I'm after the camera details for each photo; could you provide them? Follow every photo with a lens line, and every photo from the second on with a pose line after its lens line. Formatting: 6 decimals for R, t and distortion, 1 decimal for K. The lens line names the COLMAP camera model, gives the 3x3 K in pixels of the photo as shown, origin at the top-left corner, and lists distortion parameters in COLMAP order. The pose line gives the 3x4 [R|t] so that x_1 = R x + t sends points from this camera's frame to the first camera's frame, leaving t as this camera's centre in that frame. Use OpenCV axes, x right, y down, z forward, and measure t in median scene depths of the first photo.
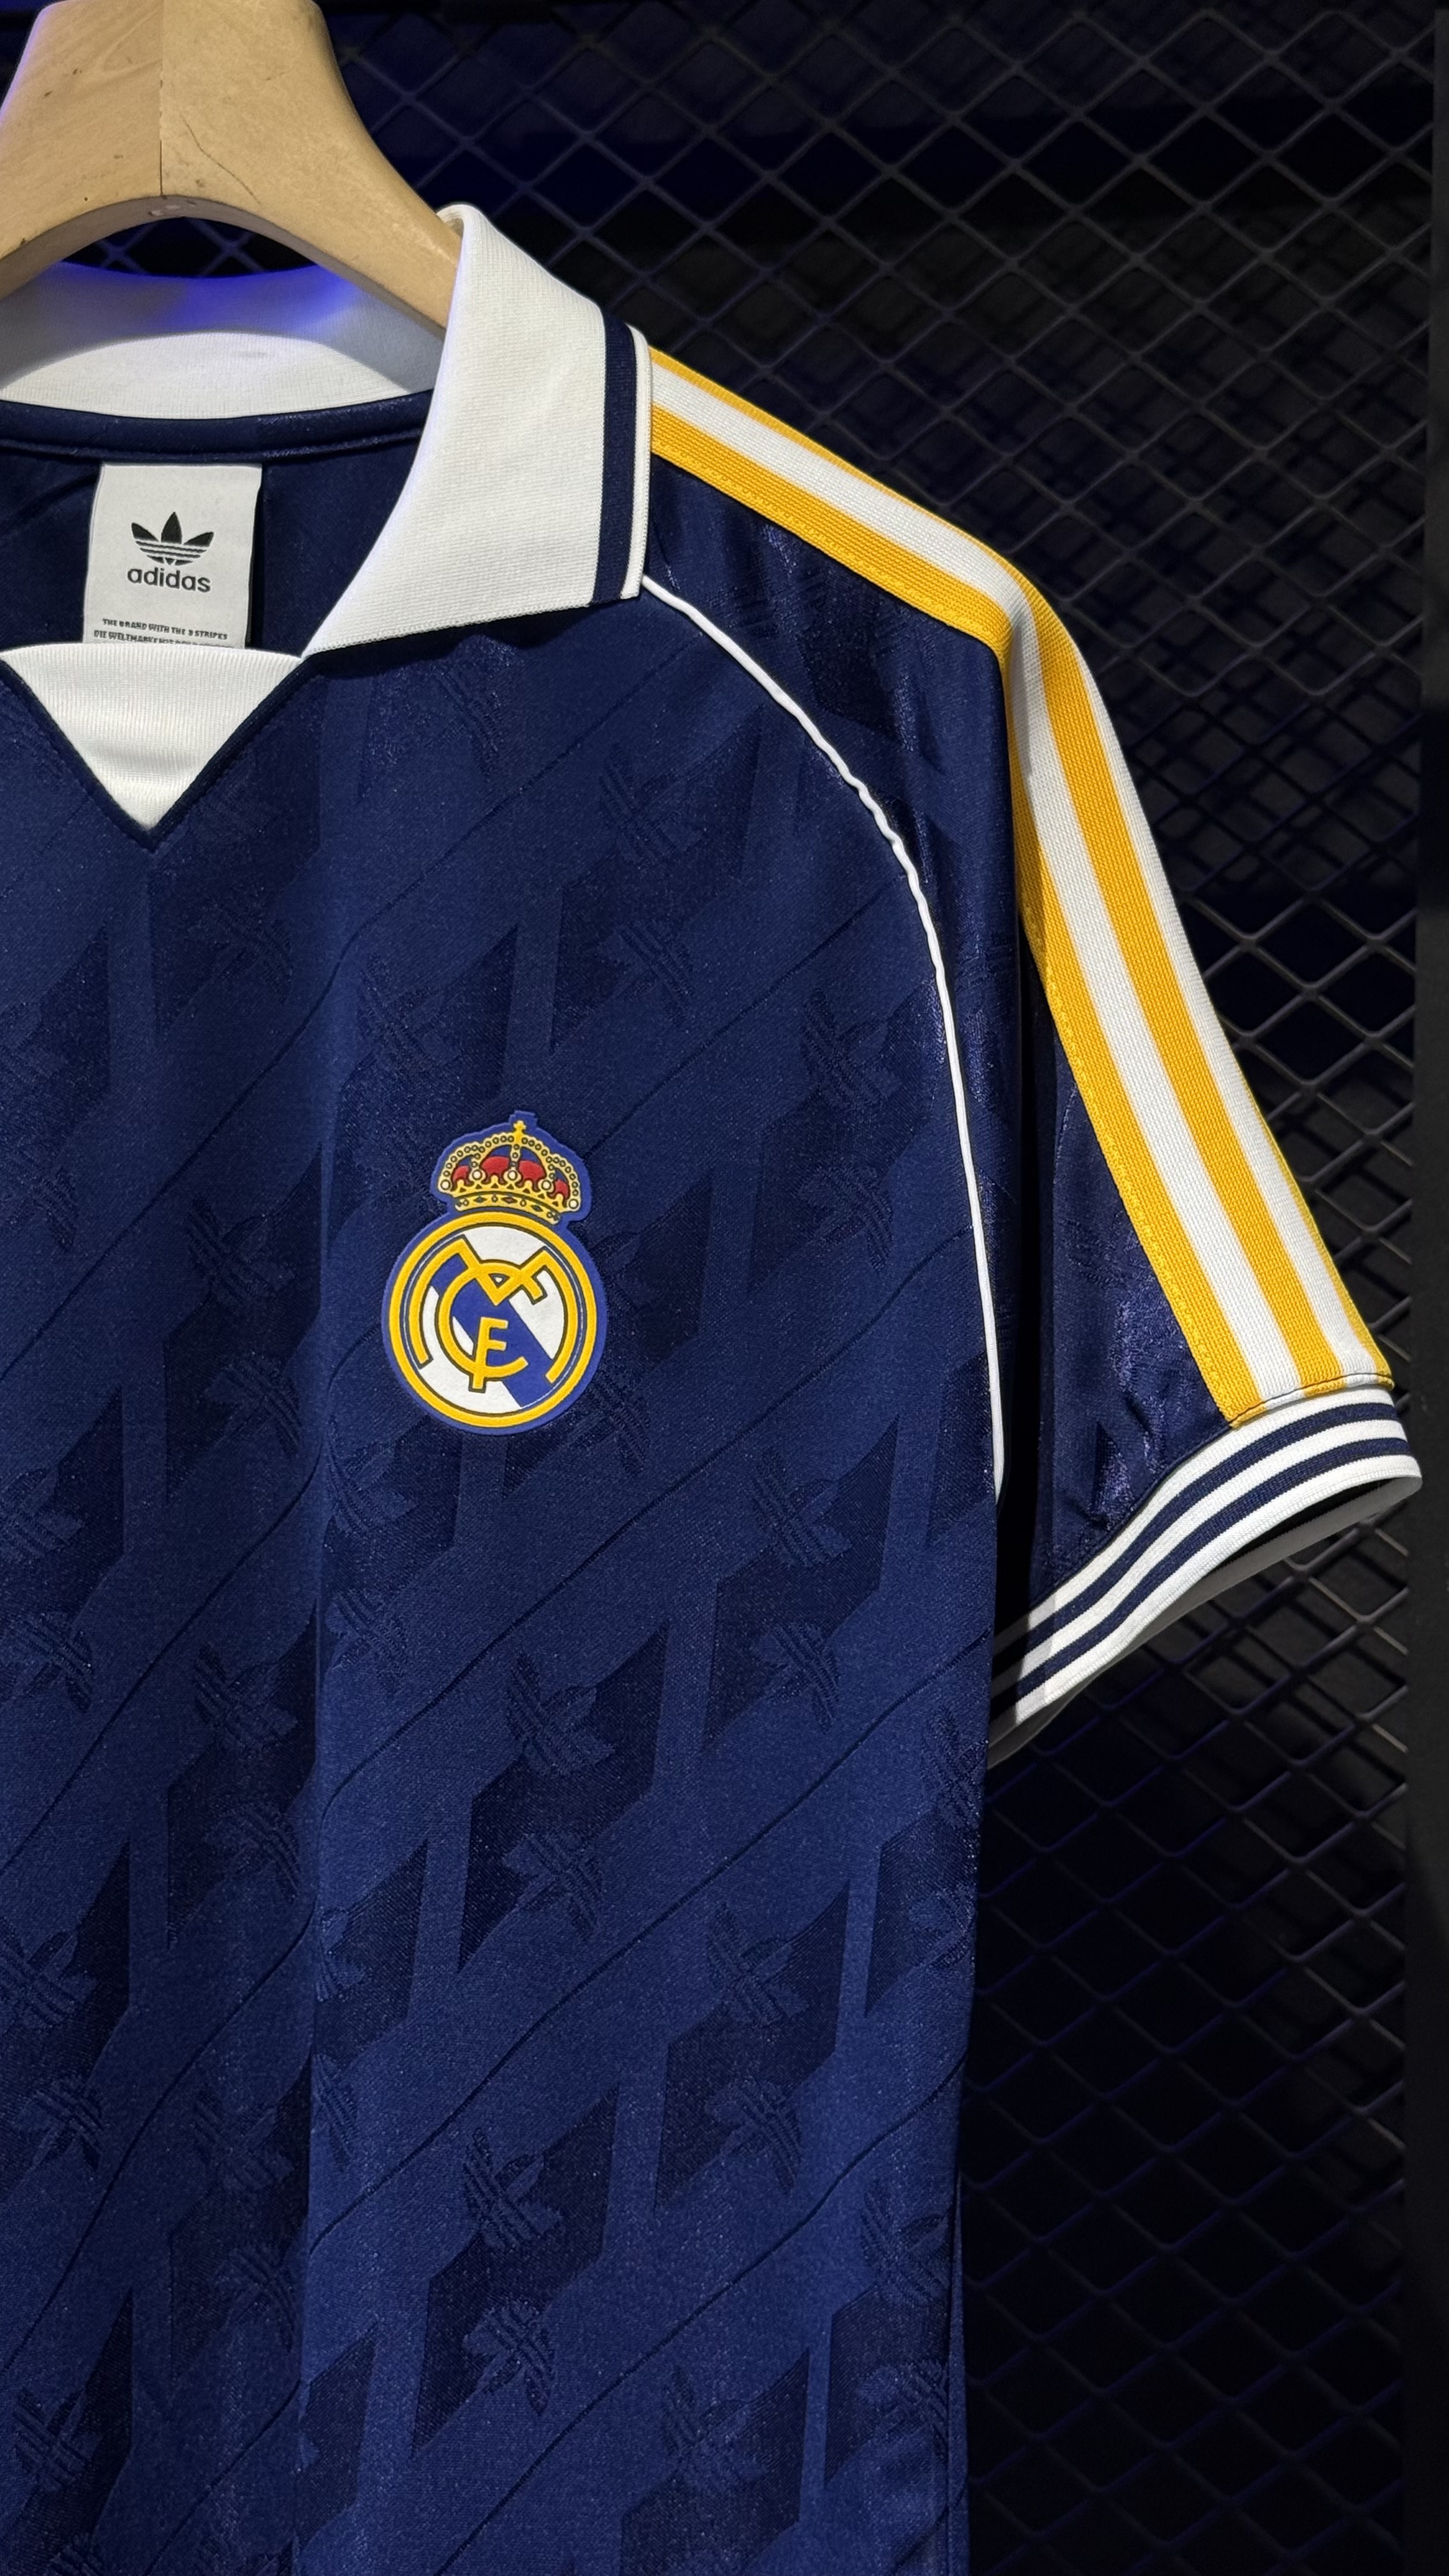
lens RADIAL K [[3580.9, 0, 741.1], [0, 3580.9, 1281.1], [0, 0, 1]] dist [0.089359, 0.000000]
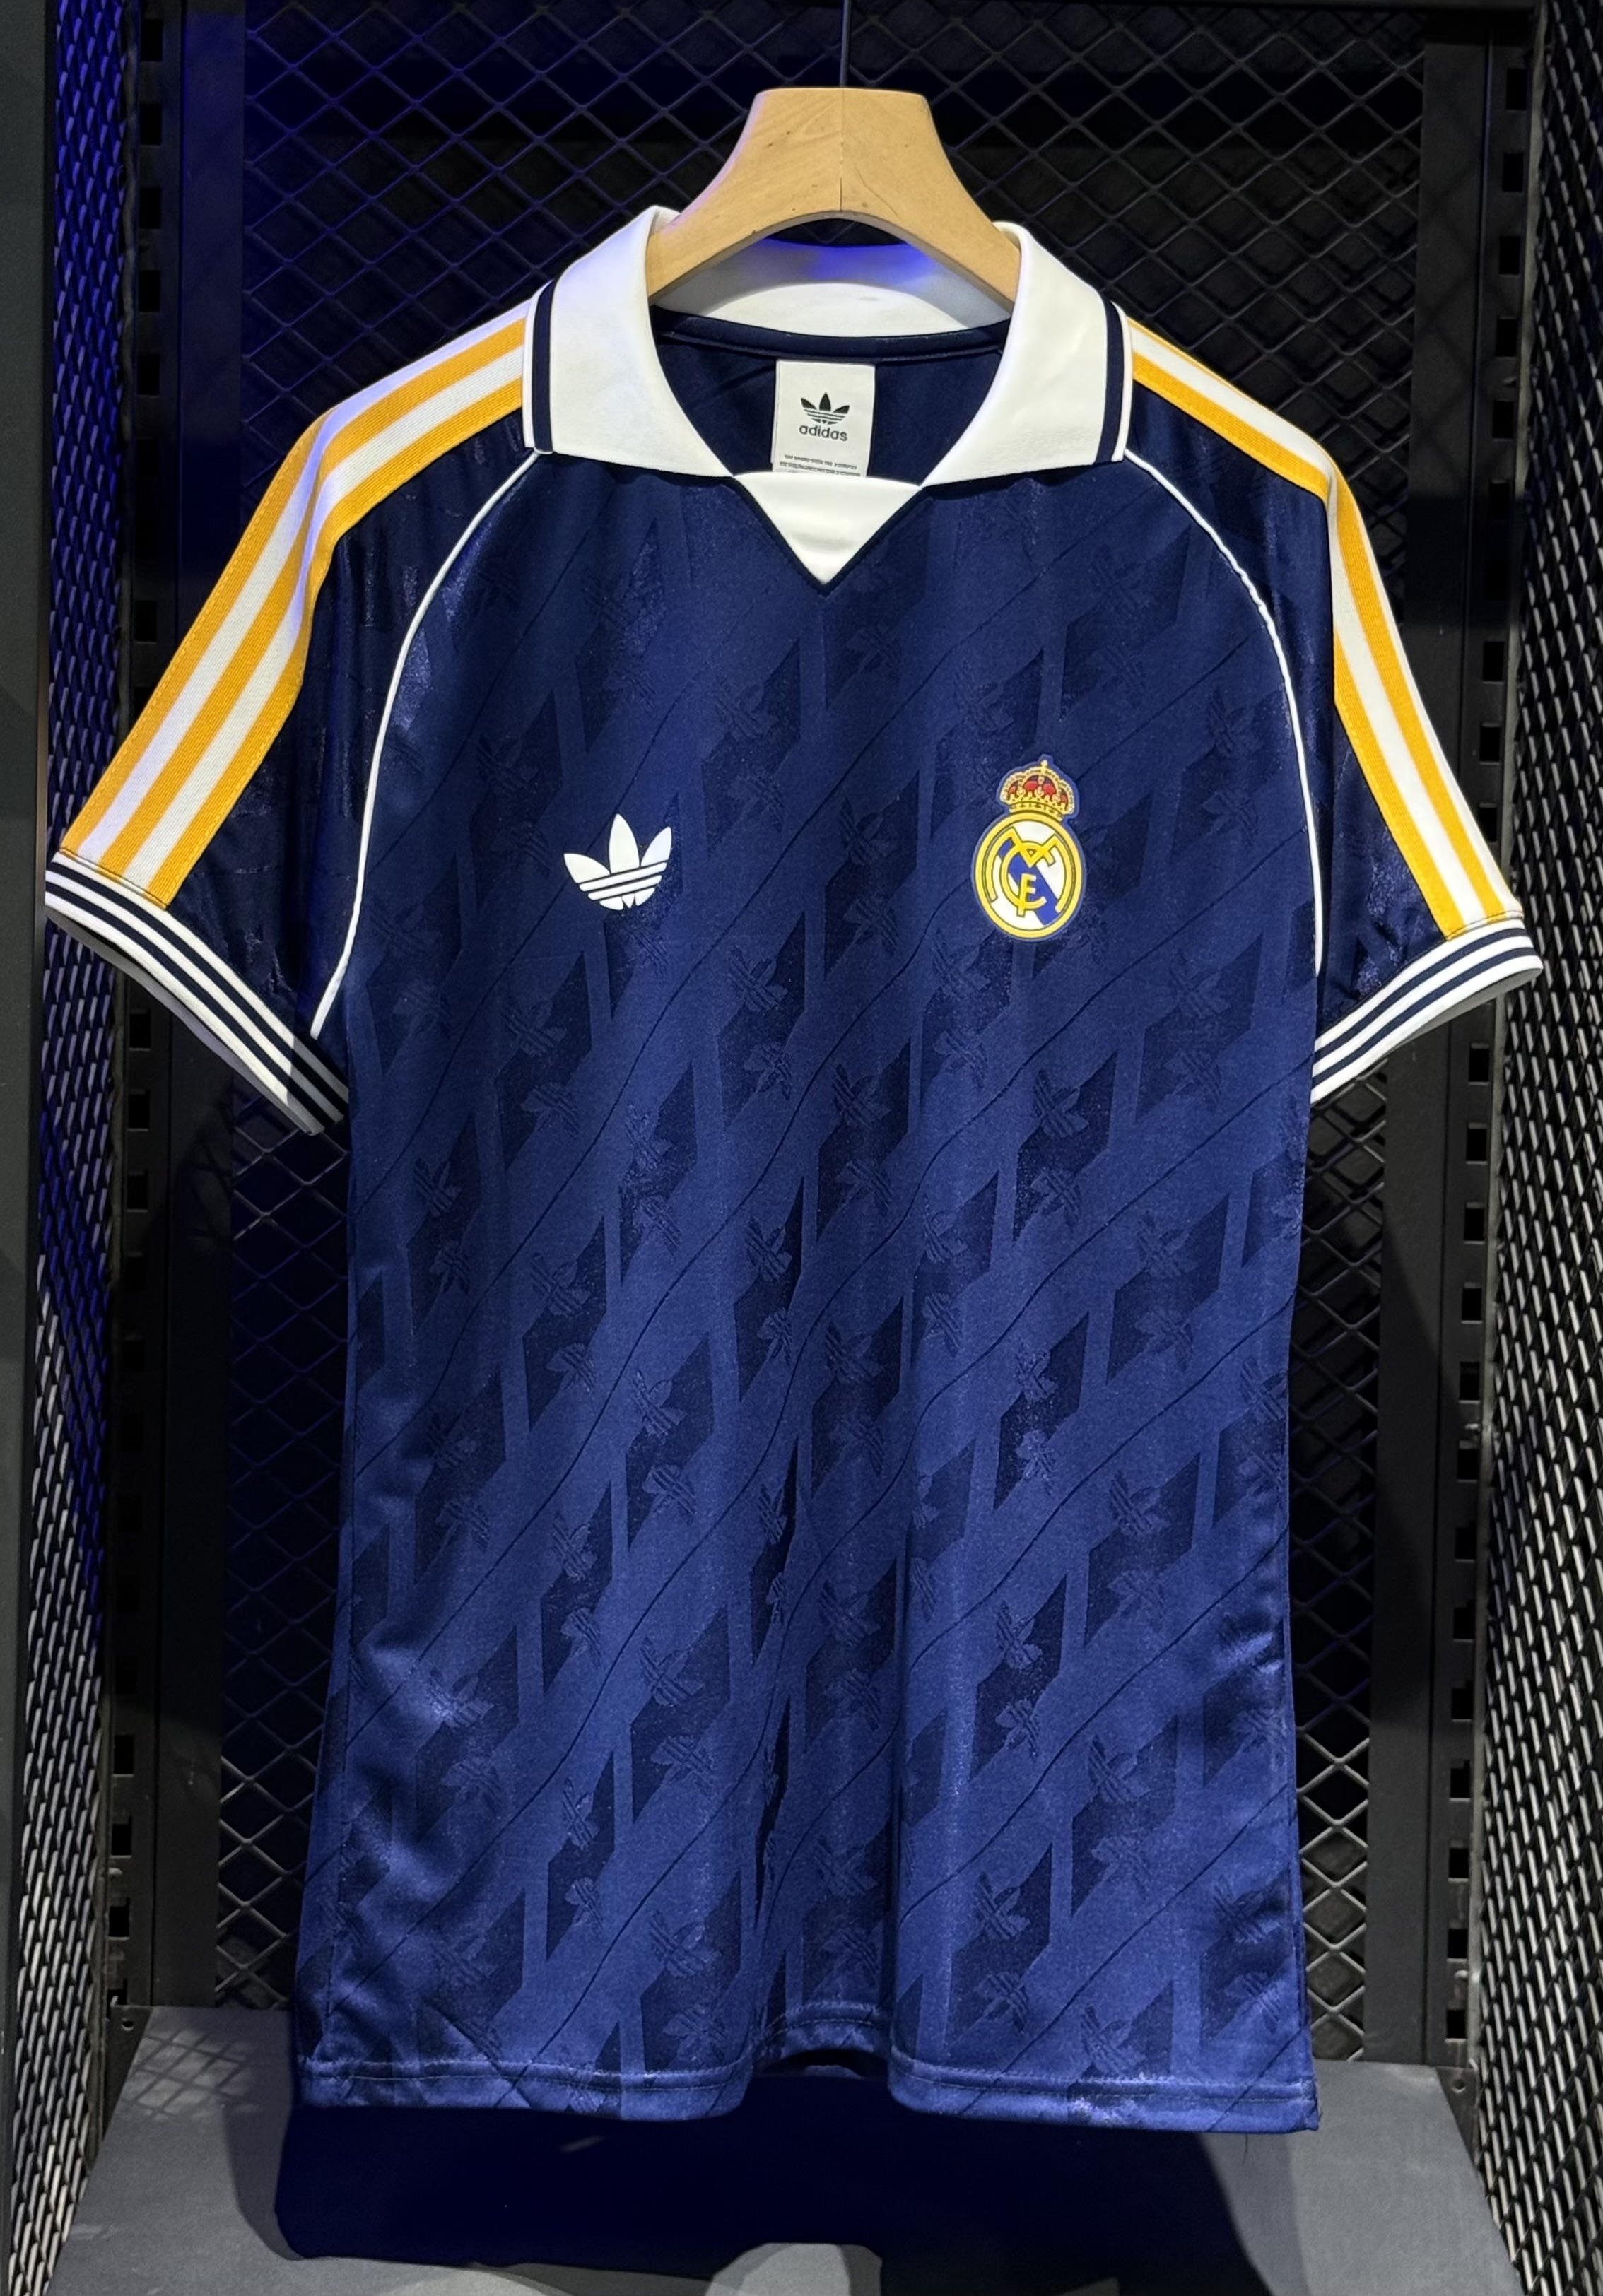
lens RADIAL K [[4168.2, 0, 696.6], [0, 4168.2, 1074.8], [0, 0, 1]] dist [0.043584, 0.000000]
pose [[0.977454, 0.003508, 0.211120, -0.651352], [-0.013888, 0.998765, 0.047702, 0.013134], [-0.210692, -0.049559, 0.976296, -0.939637]]
